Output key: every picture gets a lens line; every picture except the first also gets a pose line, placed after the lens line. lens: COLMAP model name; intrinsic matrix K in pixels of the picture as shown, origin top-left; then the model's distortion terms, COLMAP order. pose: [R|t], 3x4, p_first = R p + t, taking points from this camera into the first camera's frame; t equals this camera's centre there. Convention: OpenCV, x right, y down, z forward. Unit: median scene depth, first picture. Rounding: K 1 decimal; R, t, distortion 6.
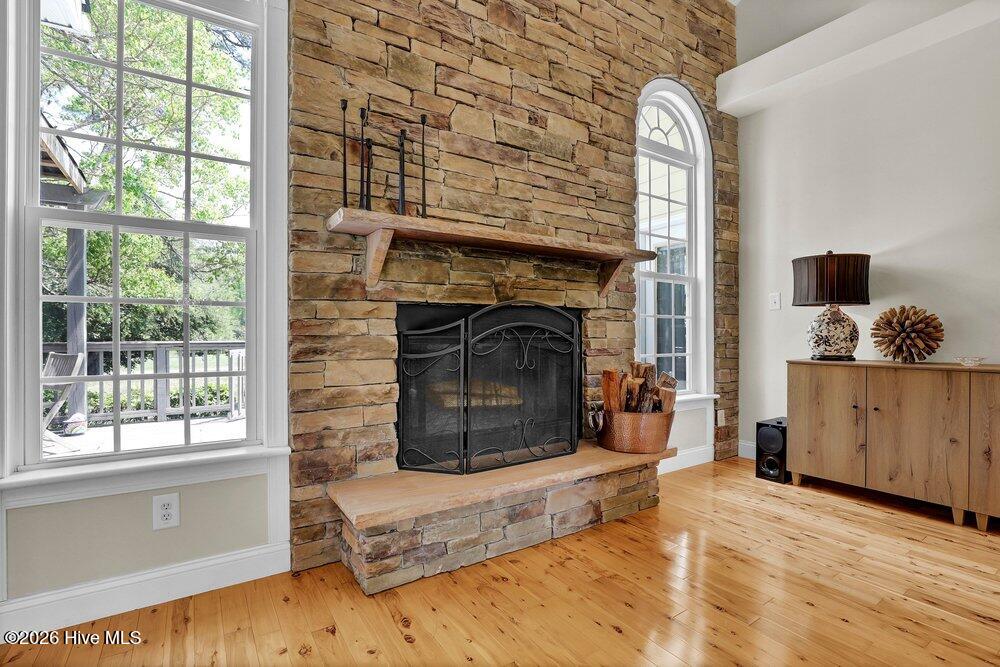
lens RADIAL K [[471.9, 0, 503.5], [0, 471.9, 337.1], [0, 0, 1]] dist [-0.023554, 0.000509]
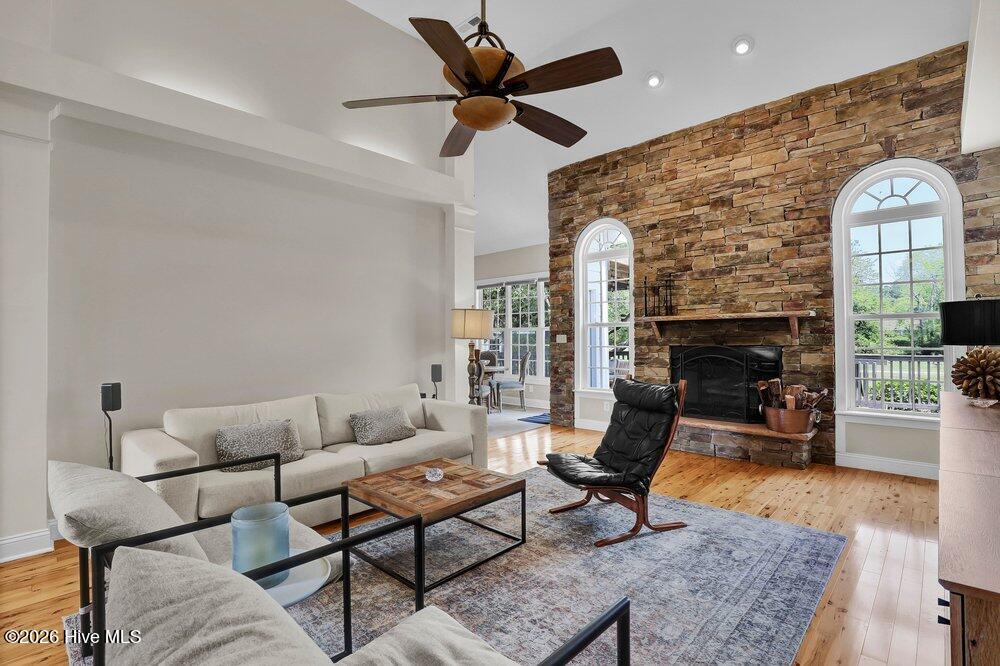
lens RADIAL K [[471.9, 0, 504.7], [0, 471.9, 332.6], [0, 0, 1]] dist [-0.023554, 0.000509]
pose [[0.204562, -0.009596, -0.978807, 1.880452], [0.003632, 0.999953, -0.009044, -0.111687], [0.978847, -0.001705, 0.204587, -0.358619]]
